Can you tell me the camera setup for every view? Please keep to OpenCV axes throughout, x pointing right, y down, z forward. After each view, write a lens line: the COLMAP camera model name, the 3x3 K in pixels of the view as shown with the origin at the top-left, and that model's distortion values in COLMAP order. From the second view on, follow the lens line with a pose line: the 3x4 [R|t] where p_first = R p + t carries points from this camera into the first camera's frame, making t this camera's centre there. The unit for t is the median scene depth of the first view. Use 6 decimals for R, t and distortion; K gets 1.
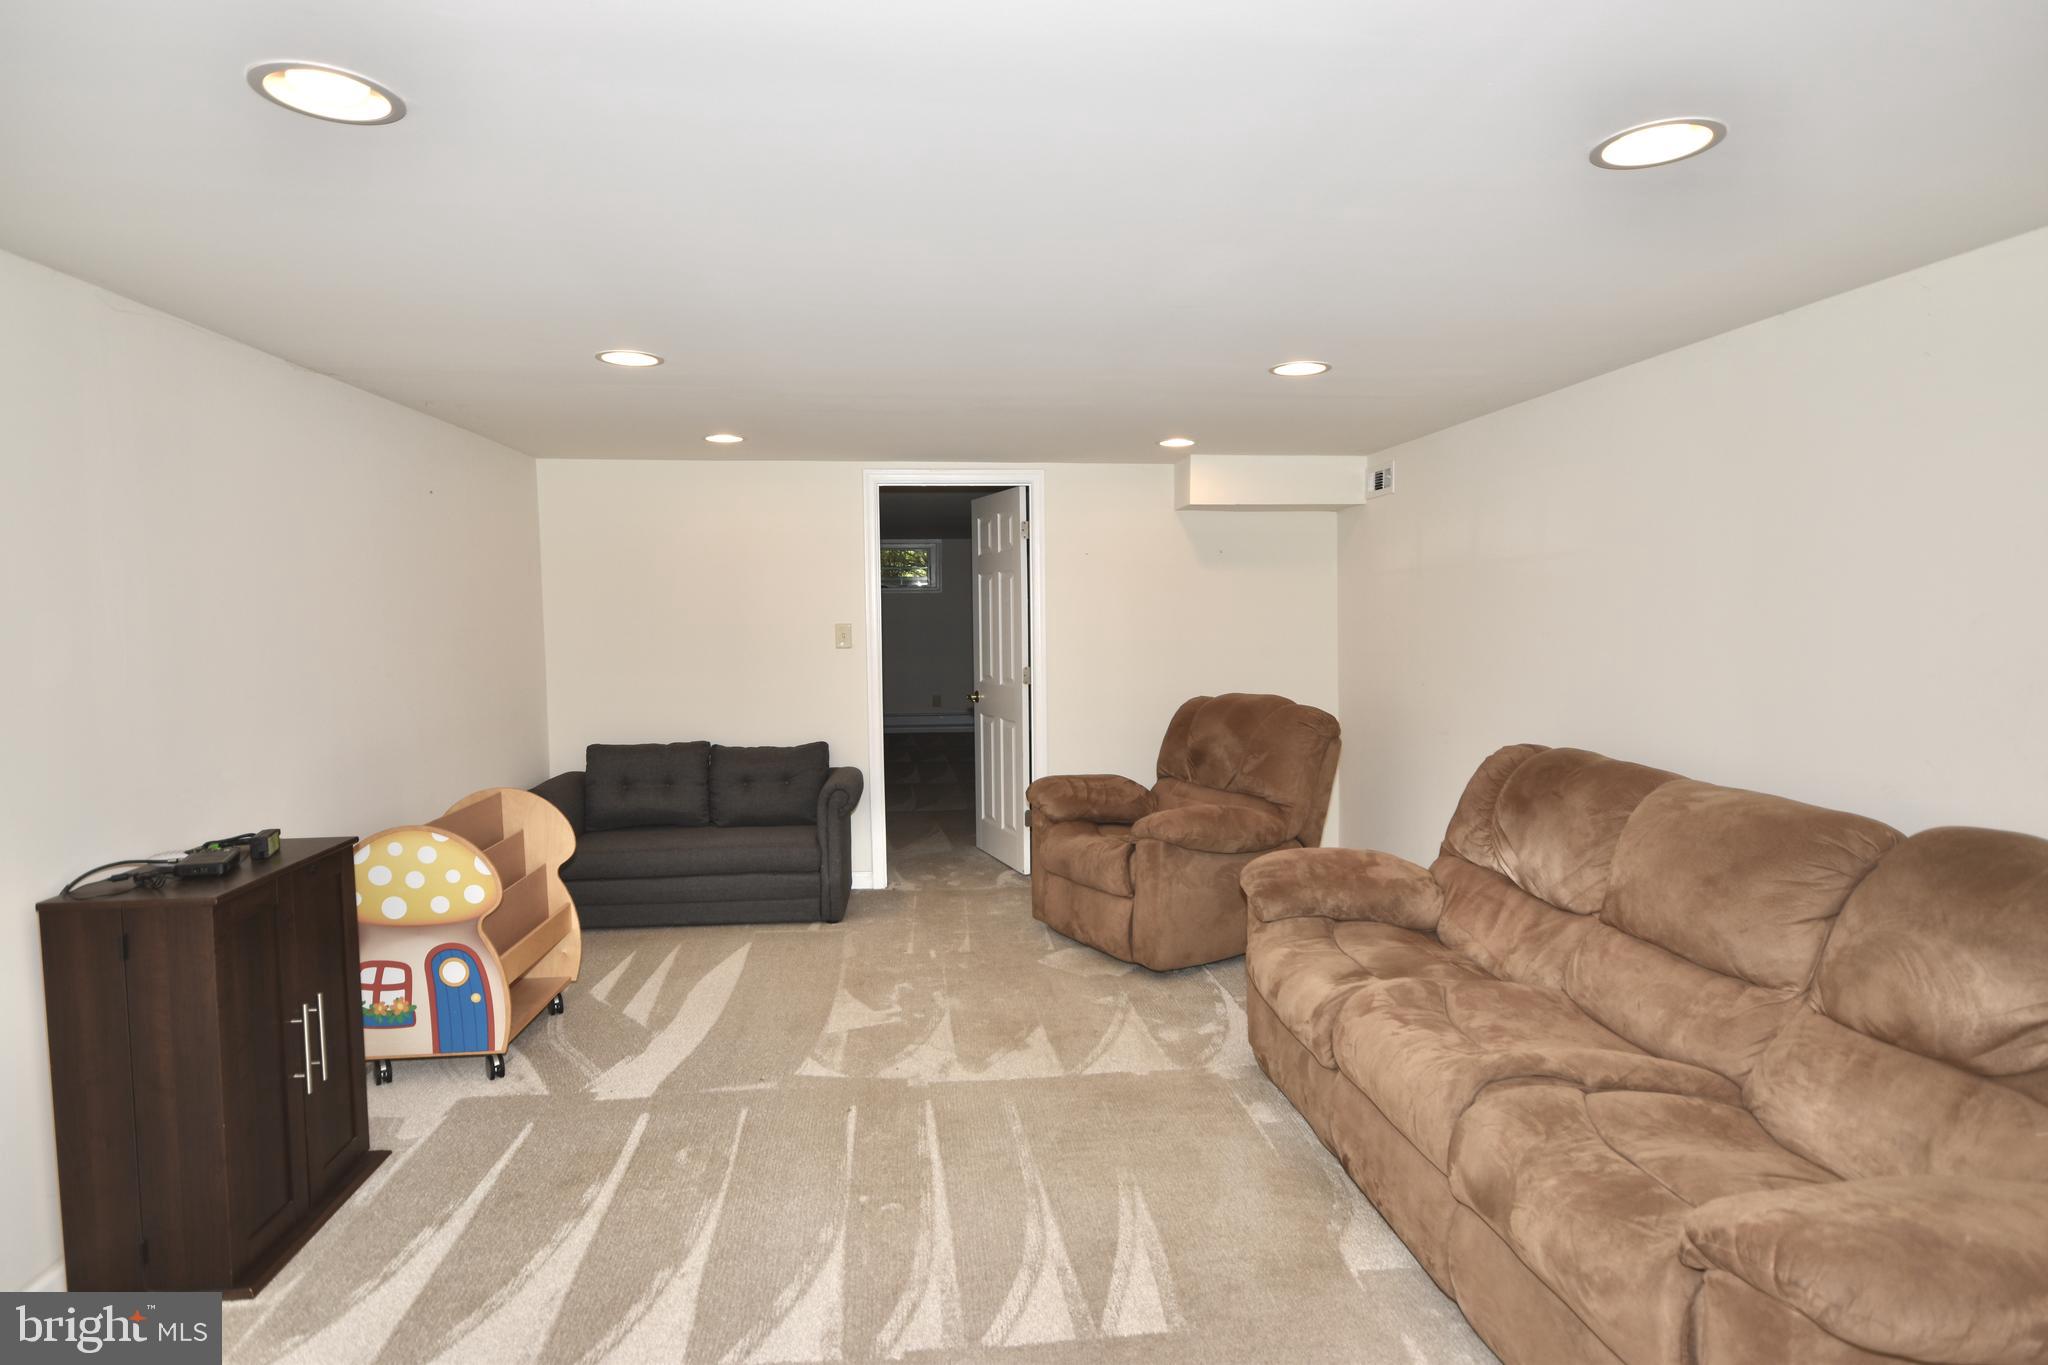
lens RADIAL K [[1099.8, 0, 1031.7], [0, 1099.8, 684.0], [0, 0, 1]] dist [-0.001287, 0.000424]
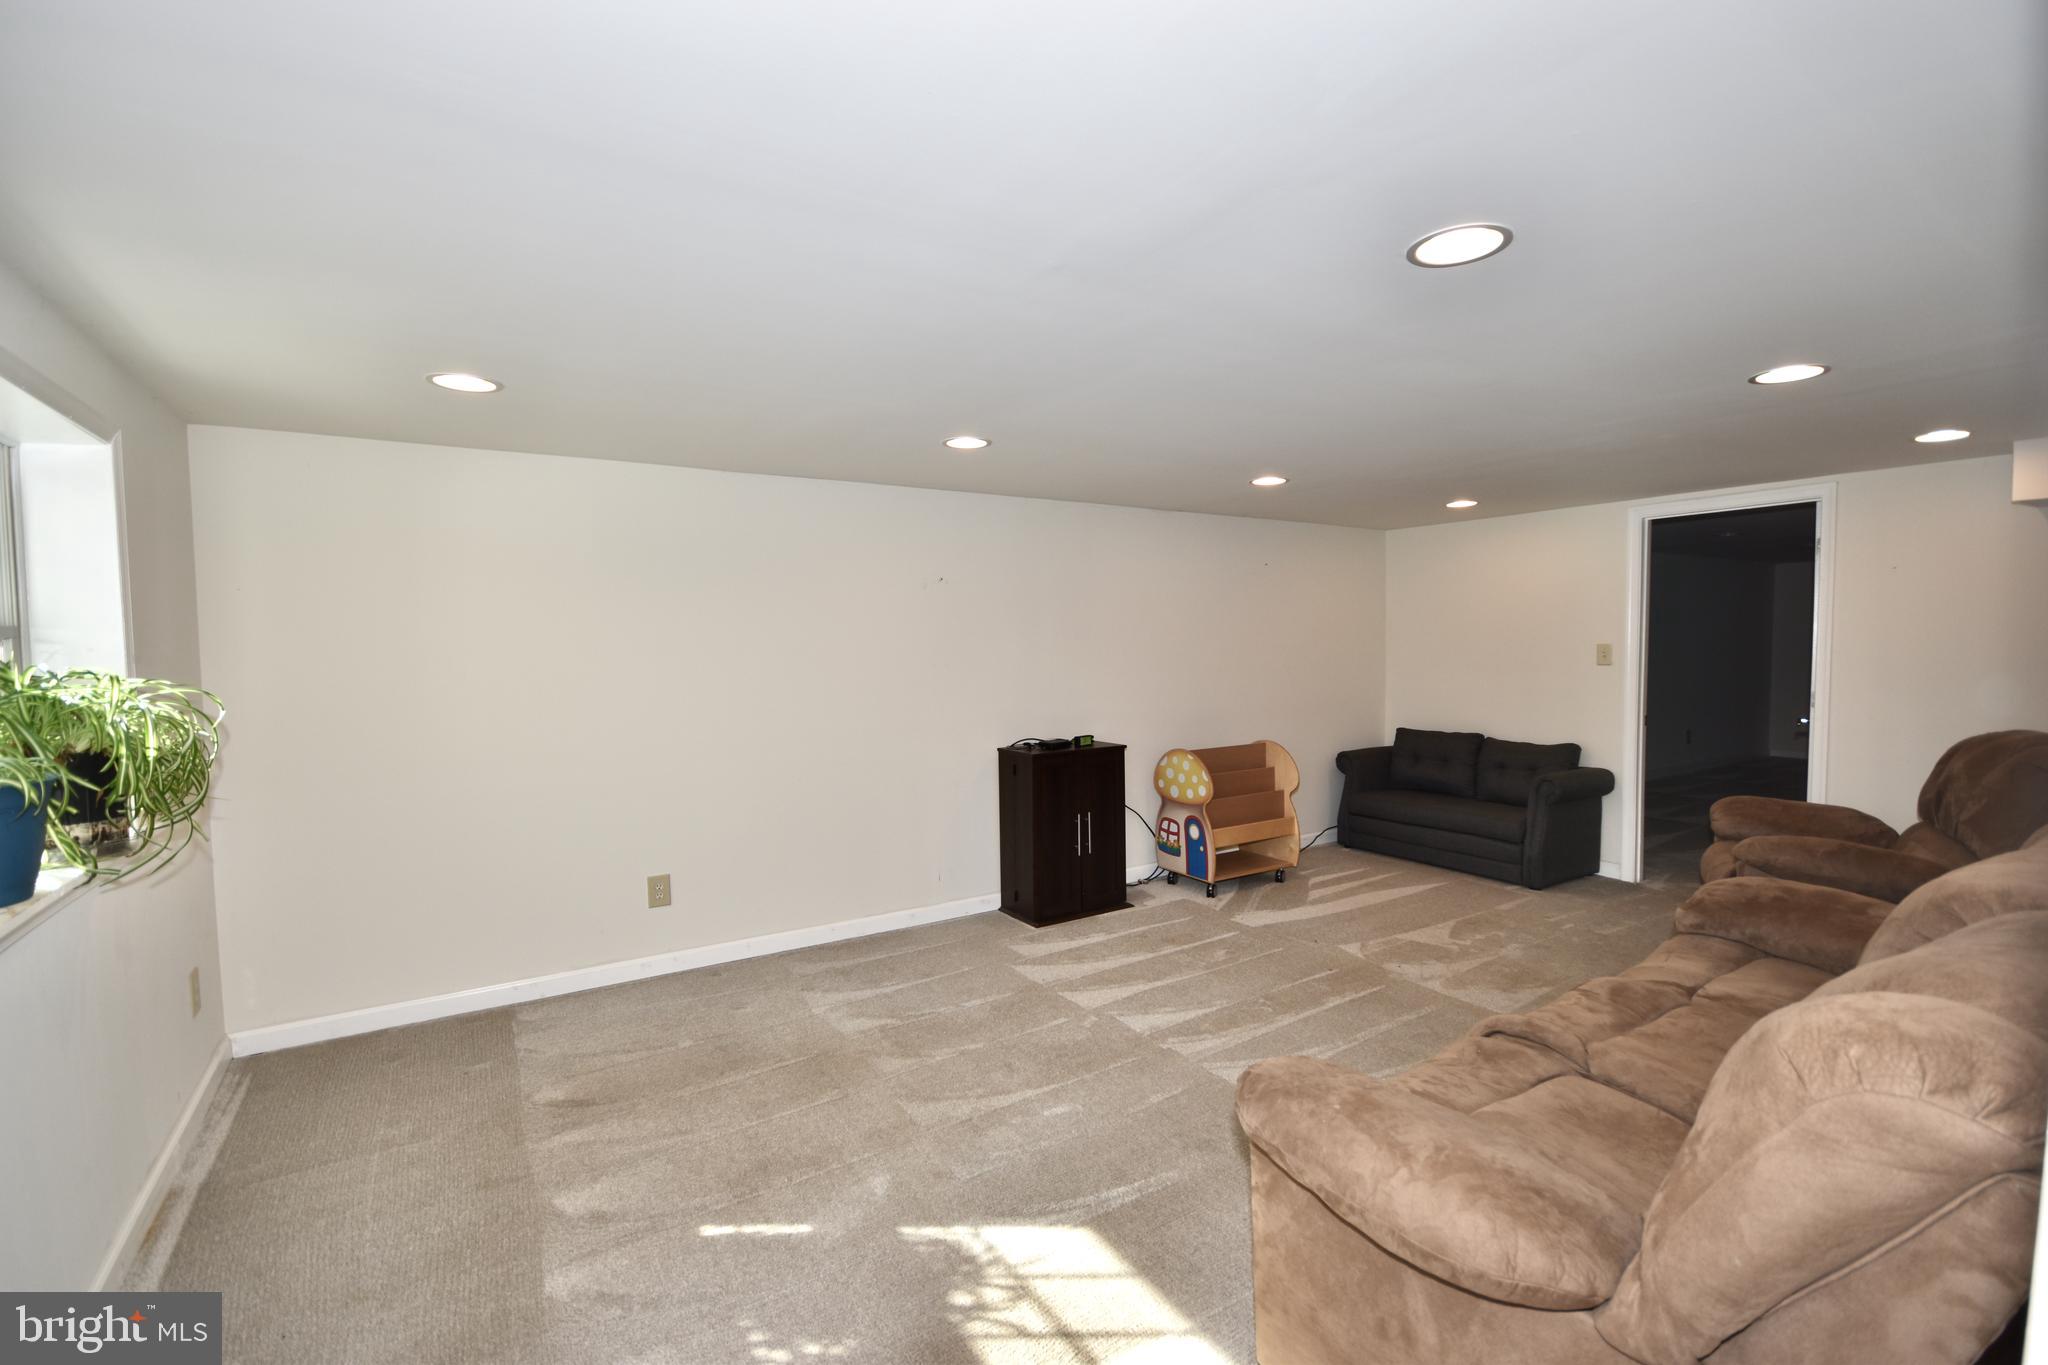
lens RADIAL K [[888.9, 0, 1028.4], [0, 888.9, 681.4], [0, 0, 1]] dist [-0.000842, -0.000092]
pose [[0.456344, 0.043564, -0.888736, 0.642494], [-0.054374, 0.998300, 0.021015, -0.003647], [0.888141, 0.038734, 0.457936, 0.067888]]
